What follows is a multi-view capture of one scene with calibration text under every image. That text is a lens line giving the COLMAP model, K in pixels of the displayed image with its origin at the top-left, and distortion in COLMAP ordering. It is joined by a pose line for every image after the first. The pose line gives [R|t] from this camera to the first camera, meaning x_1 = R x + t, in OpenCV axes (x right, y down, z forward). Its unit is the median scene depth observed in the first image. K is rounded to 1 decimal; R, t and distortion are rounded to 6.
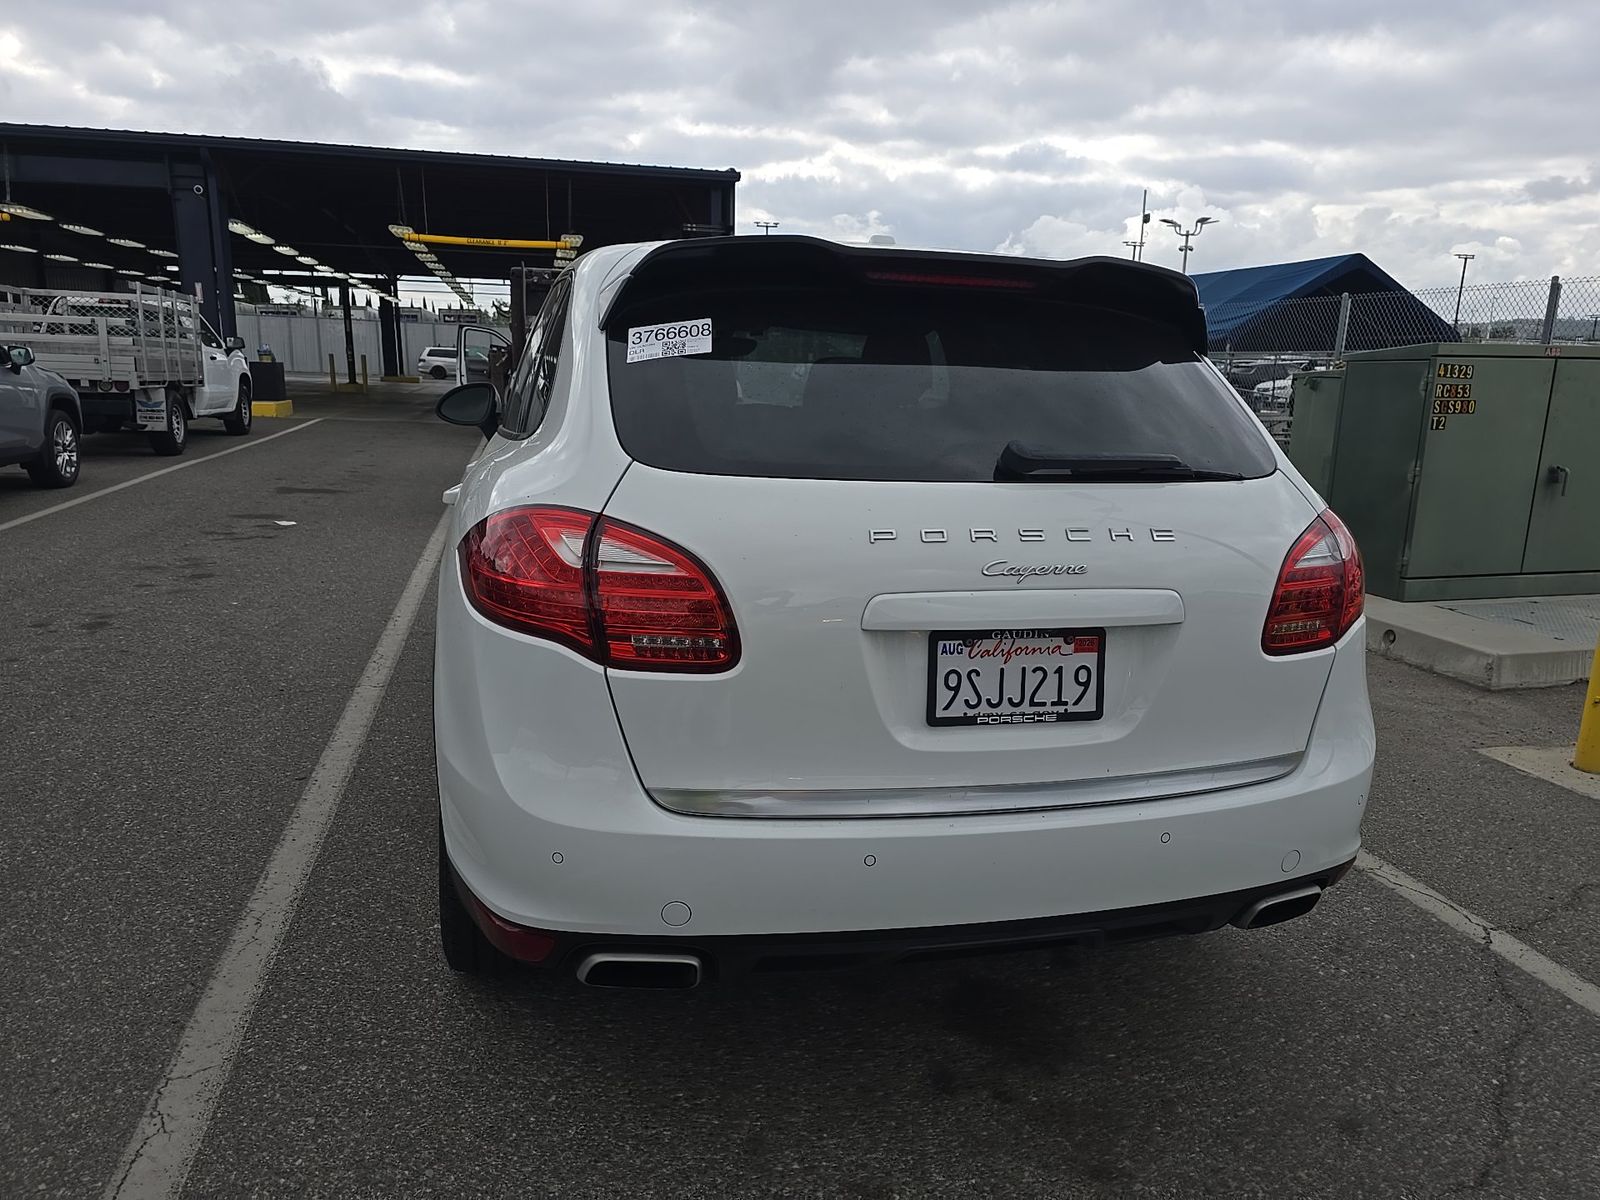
lens RADIAL K [[1083.0, 0, 808.3], [0, 1083.0, 606.6], [0, 0, 1]] dist [0.042402, -0.035905]
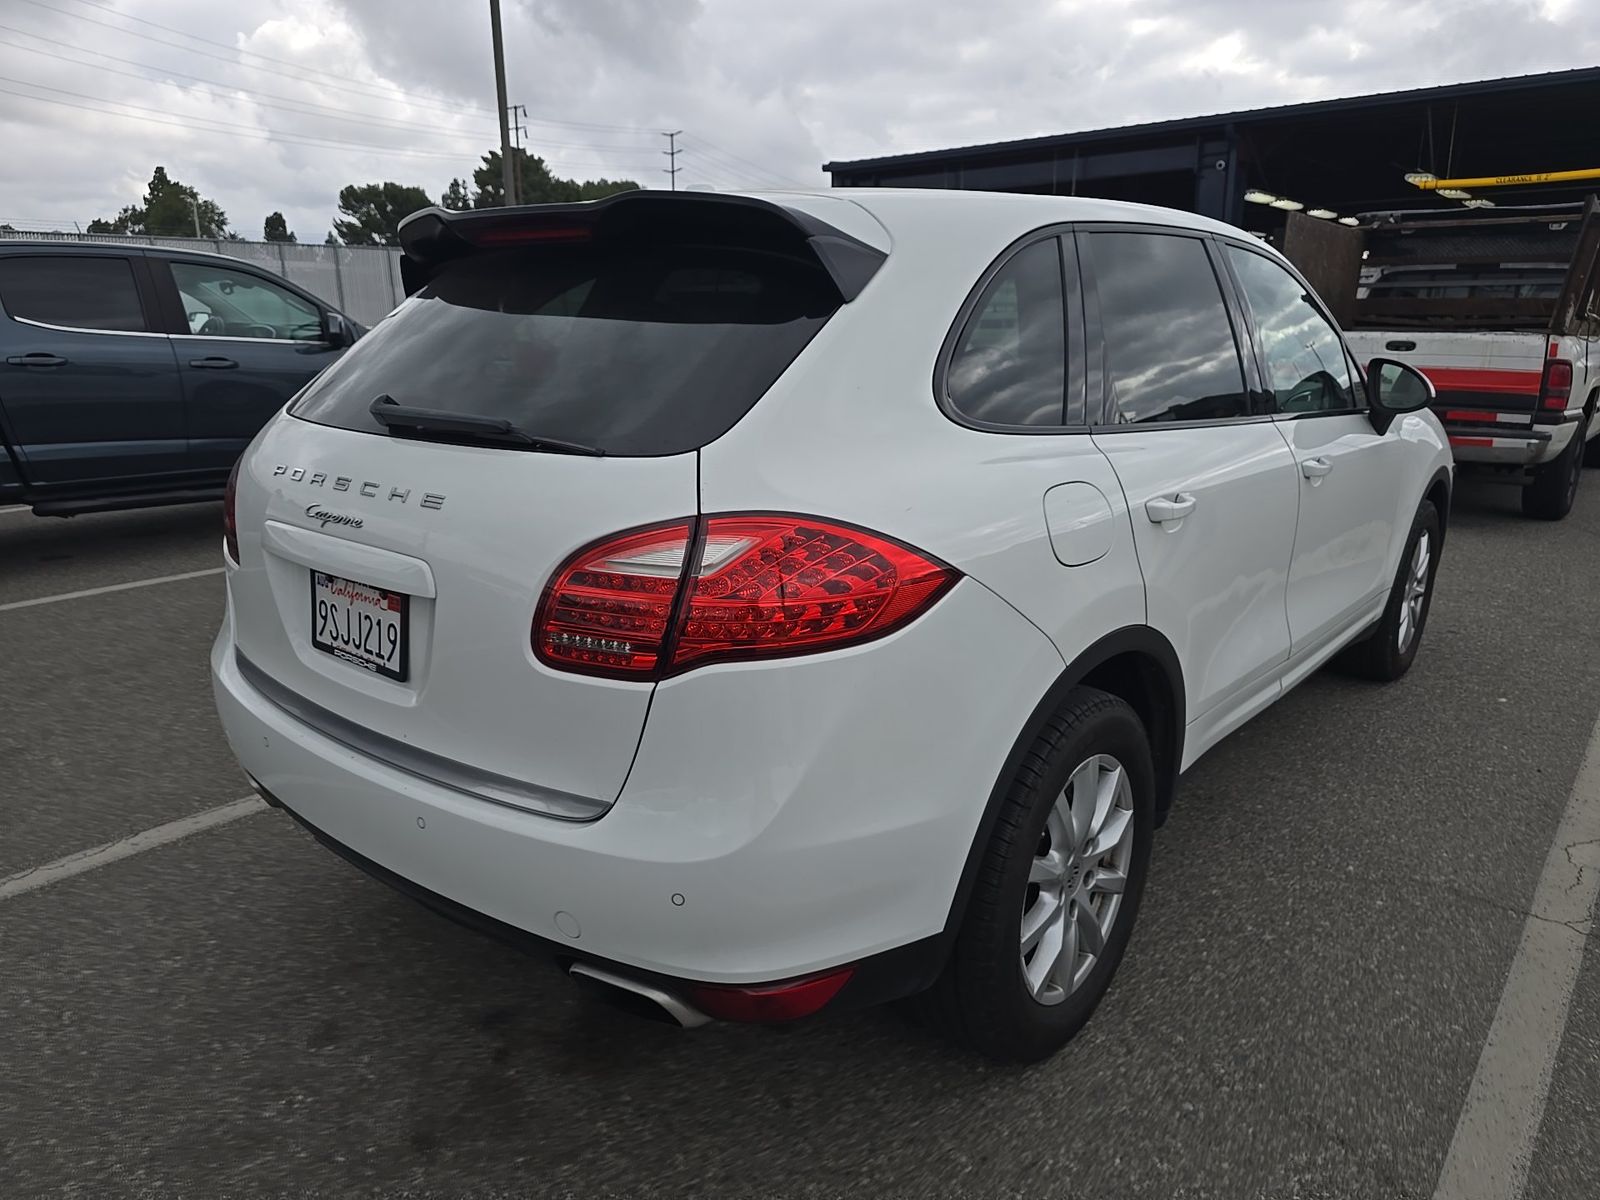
lens RADIAL K [[1105.3, 0, 800.0], [0, 1105.3, 600.0], [0, 0, 1]] dist [0.001035, 0.000613]
pose [[0.585219, 0.172600, -0.792293, 0.093037], [-0.155886, 0.982805, 0.098960, -0.009188], [0.795751, 0.065594, 0.602062, 0.050392]]
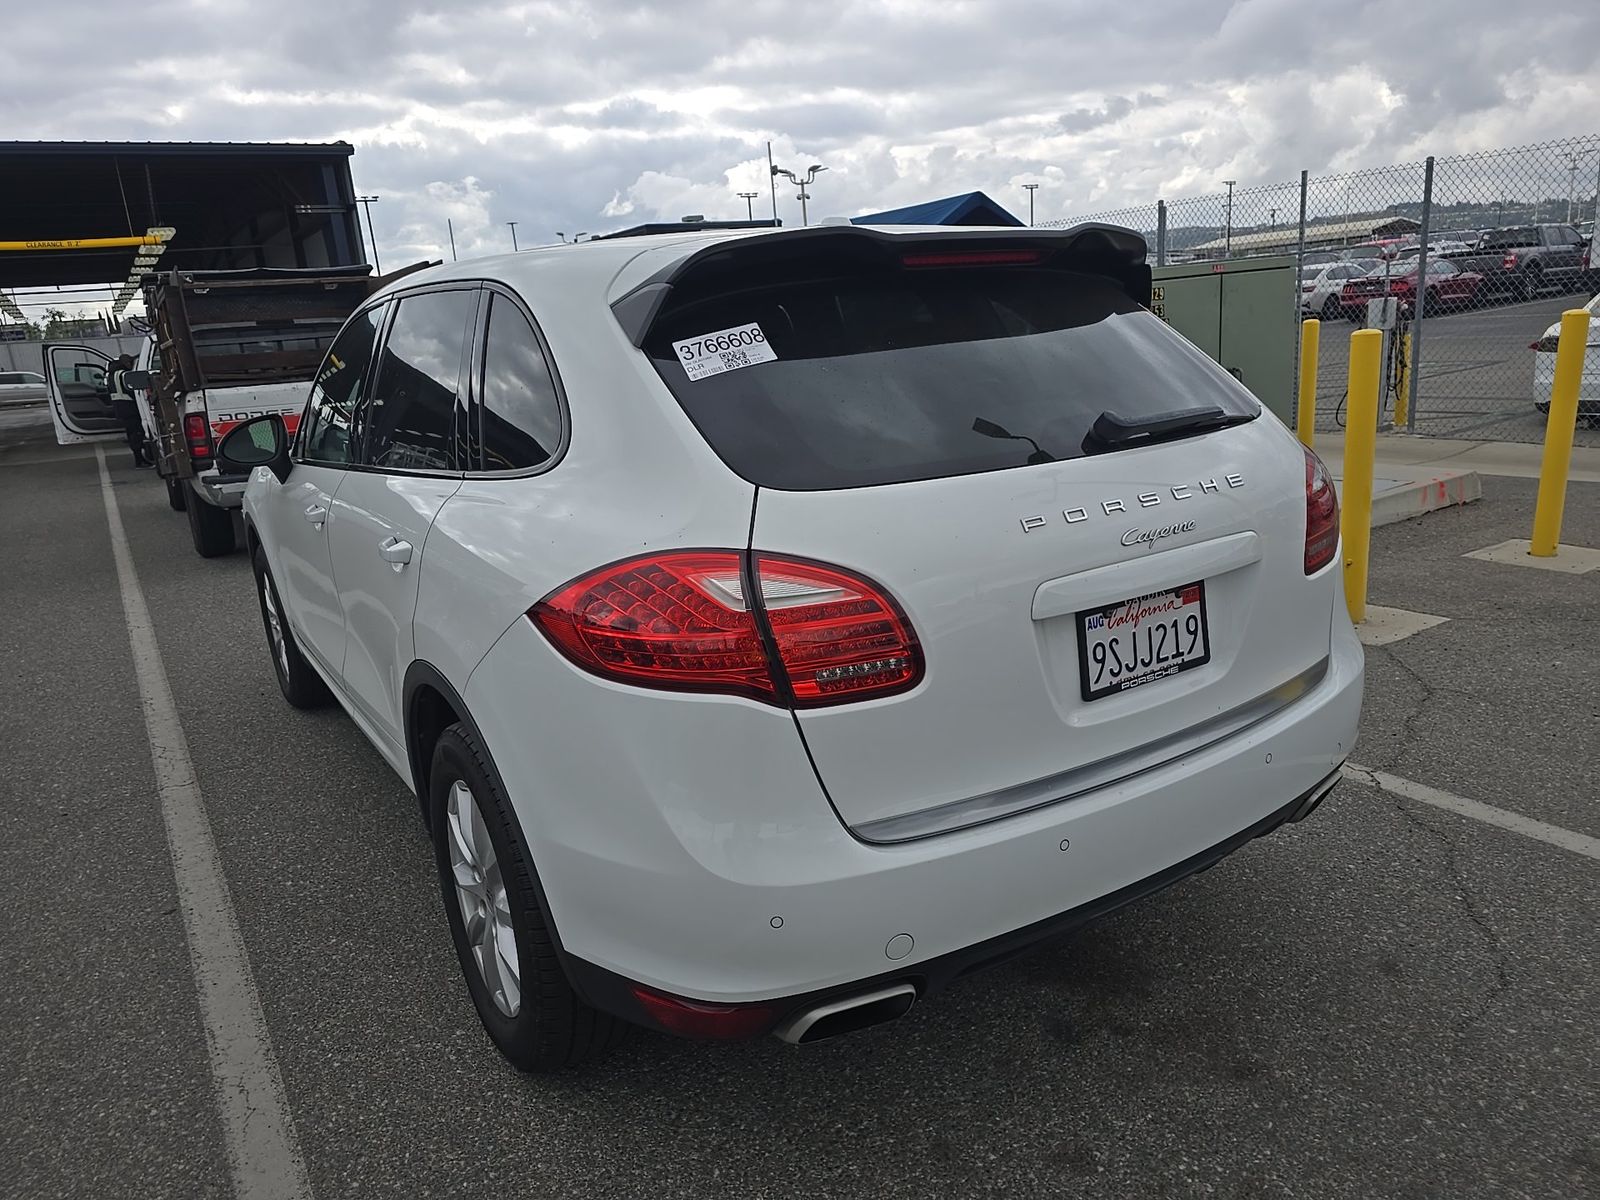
lens RADIAL K [[1083.0, 0, 808.3], [0, 1083.0, 606.6], [0, 0, 1]] dist [0.042402, -0.035905]
pose [[0.940866, -0.178657, 0.287843, -0.029265], [0.168931, 0.983891, 0.058495, -0.005778], [-0.293656, -0.006410, 0.955890, 0.007341]]
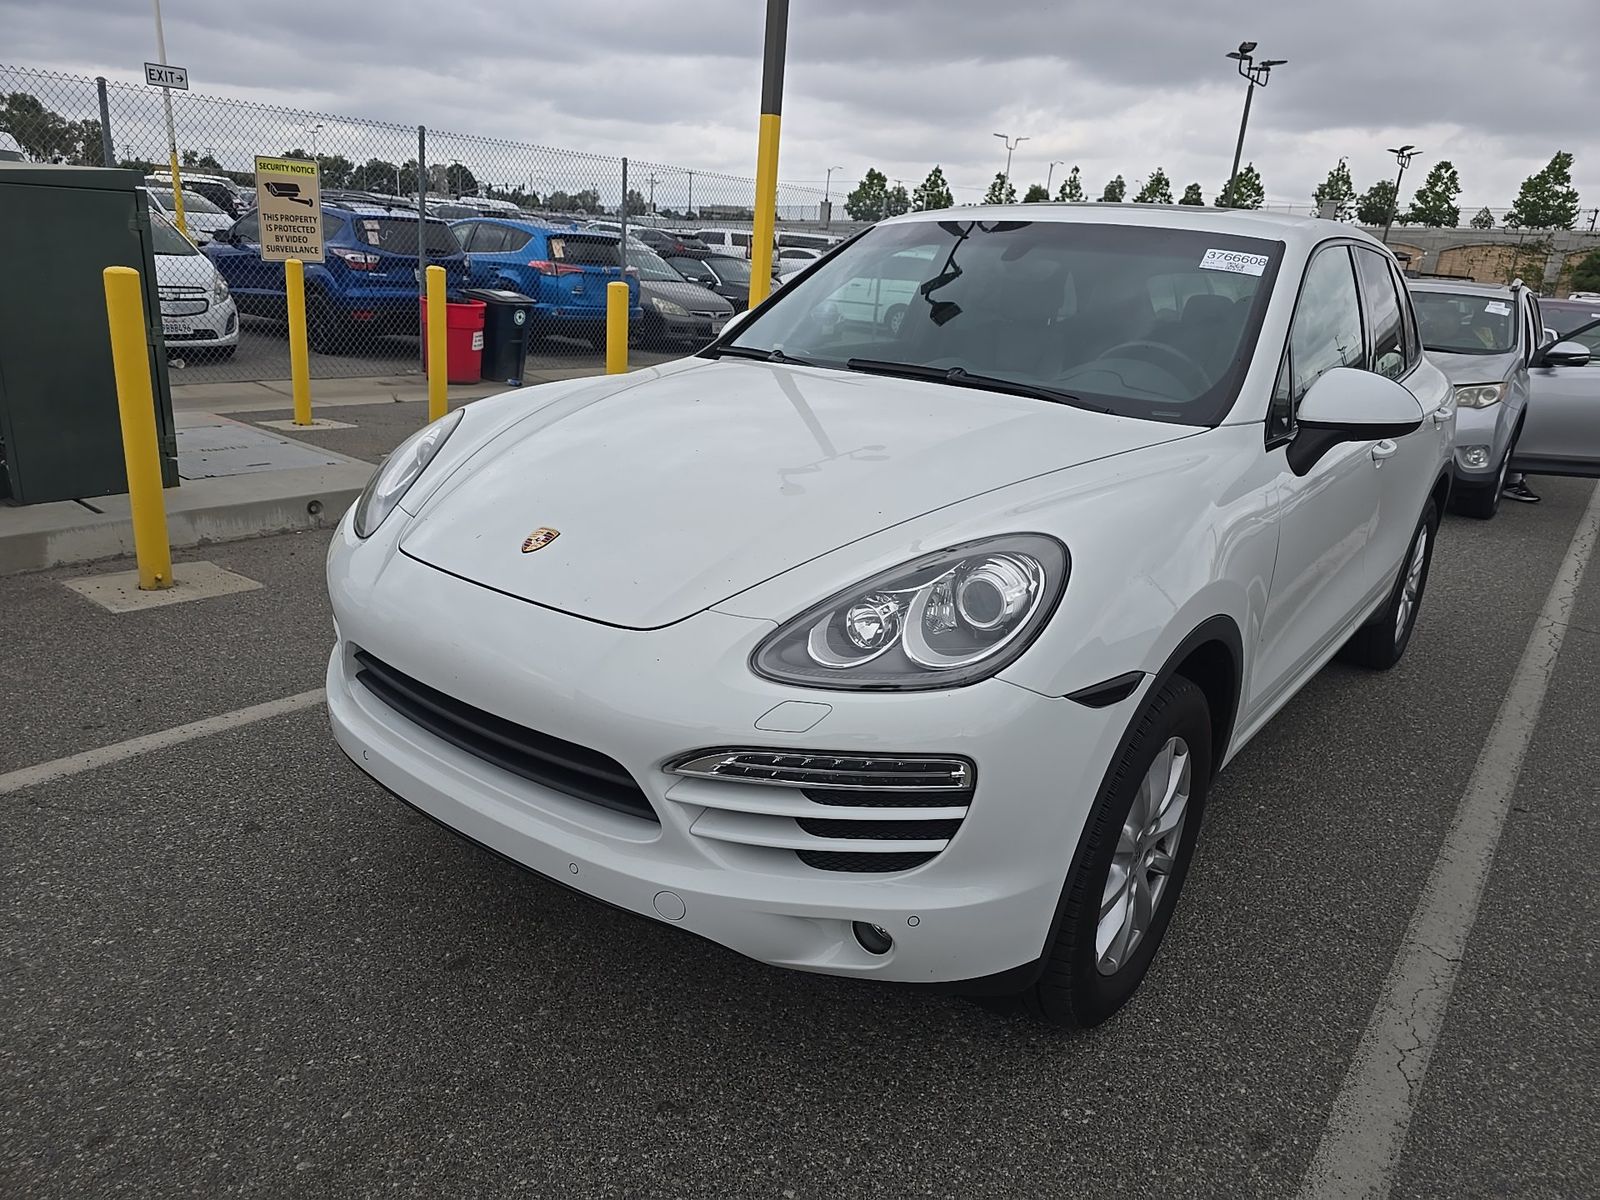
lens RADIAL K [[1083.0, 0, 808.3], [0, 1083.0, 606.6], [0, 0, 1]] dist [0.042402, -0.035905]
pose [[-0.619385, -0.308365, 0.721992, -0.101841], [0.088413, 0.886386, 0.454427, -0.066814], [-0.780093, 0.345299, -0.521751, 0.272060]]
